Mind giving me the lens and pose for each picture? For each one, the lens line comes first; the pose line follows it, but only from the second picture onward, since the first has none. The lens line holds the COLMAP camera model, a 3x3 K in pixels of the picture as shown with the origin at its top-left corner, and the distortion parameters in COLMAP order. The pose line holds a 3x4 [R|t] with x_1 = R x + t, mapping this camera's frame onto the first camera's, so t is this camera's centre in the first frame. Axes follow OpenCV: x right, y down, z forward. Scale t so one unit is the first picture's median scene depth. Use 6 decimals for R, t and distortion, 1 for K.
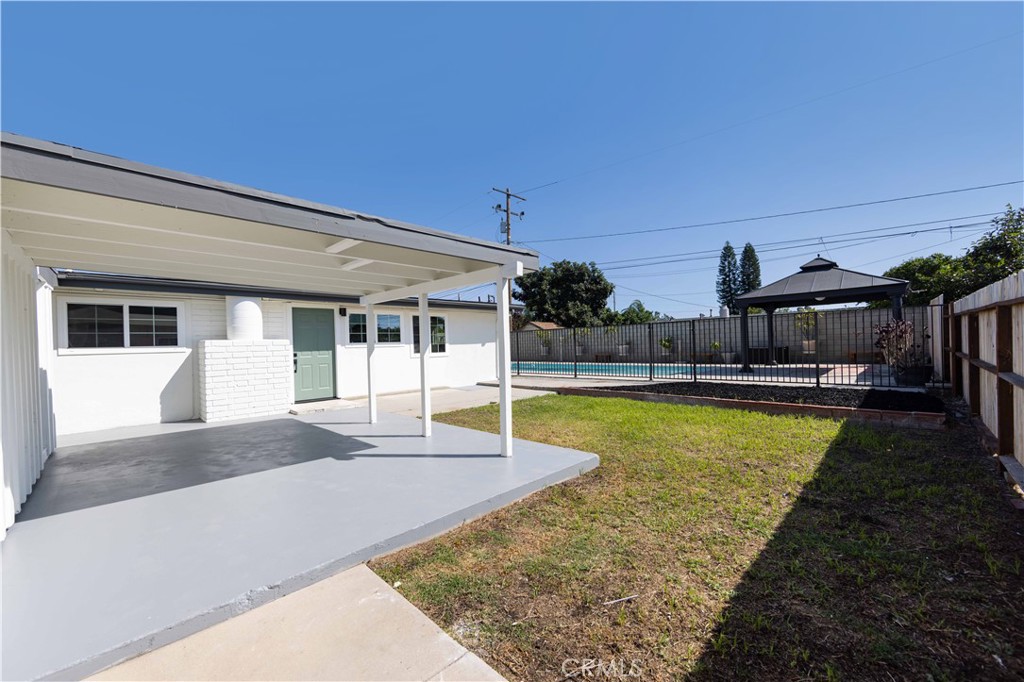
lens RADIAL K [[404.7, 0, 514.9], [0, 404.7, 360.9], [0, 0, 1]] dist [-0.007882, -0.000350]
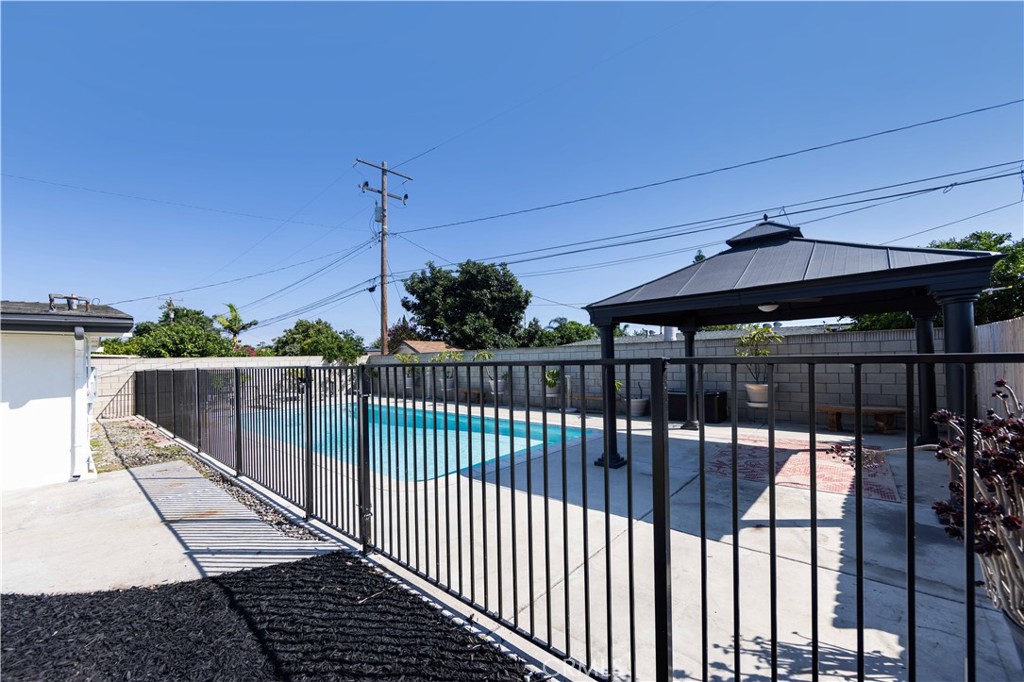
lens RADIAL K [[404.7, 0, 519.7], [0, 404.7, 372.7], [0, 0, 1]] dist [-0.007882, -0.000350]
pose [[0.999276, 0.000574, 0.038054, 0.206030], [-0.000449, 0.999995, -0.003275, -0.035118], [-0.038055, 0.003256, 0.999270, 0.247326]]
